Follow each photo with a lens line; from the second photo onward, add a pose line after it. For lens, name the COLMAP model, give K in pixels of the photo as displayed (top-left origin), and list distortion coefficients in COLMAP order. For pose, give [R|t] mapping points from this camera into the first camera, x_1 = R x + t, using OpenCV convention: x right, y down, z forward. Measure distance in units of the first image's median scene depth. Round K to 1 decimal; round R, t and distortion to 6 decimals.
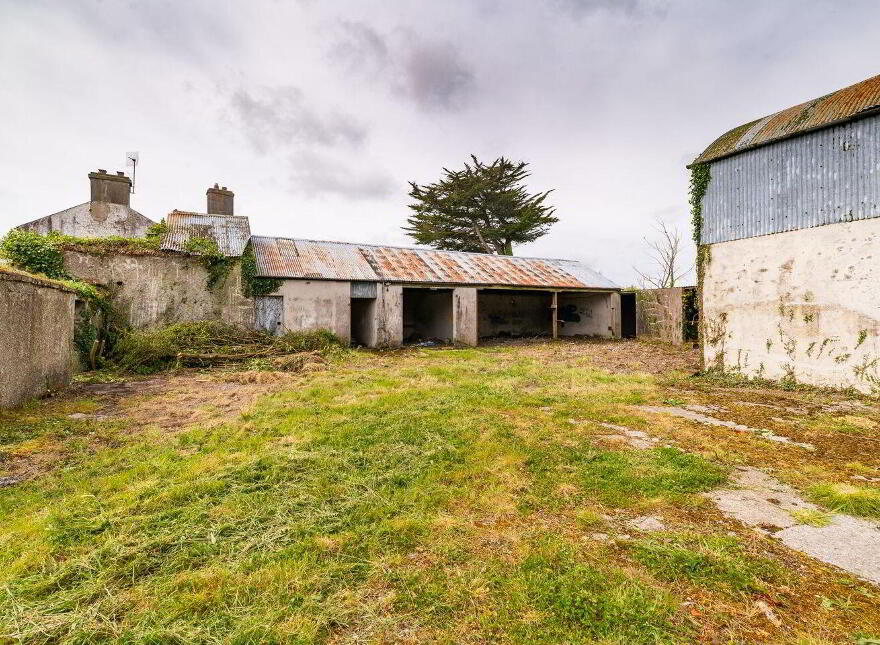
lens RADIAL K [[422.9, 0, 426.8], [0, 422.9, 318.3], [0, 0, 1]] dist [0.001665, 0.000362]
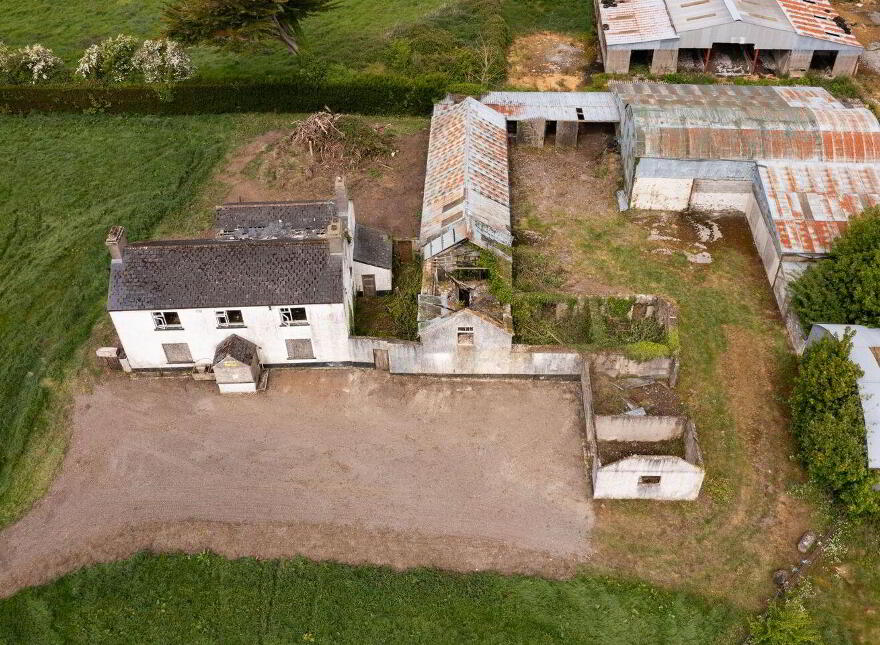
lens RADIAL K [[818.9, 0, 473.1], [0, 818.9, 301.0], [0, 0, 1]] dist [-0.015318, 0.012241]
pose [[0.462589, -0.575649, 0.674270, -3.022315], [-0.004630, 0.758956, 0.651125, -2.258286], [-0.886561, -0.304325, 0.348420, -0.264942]]
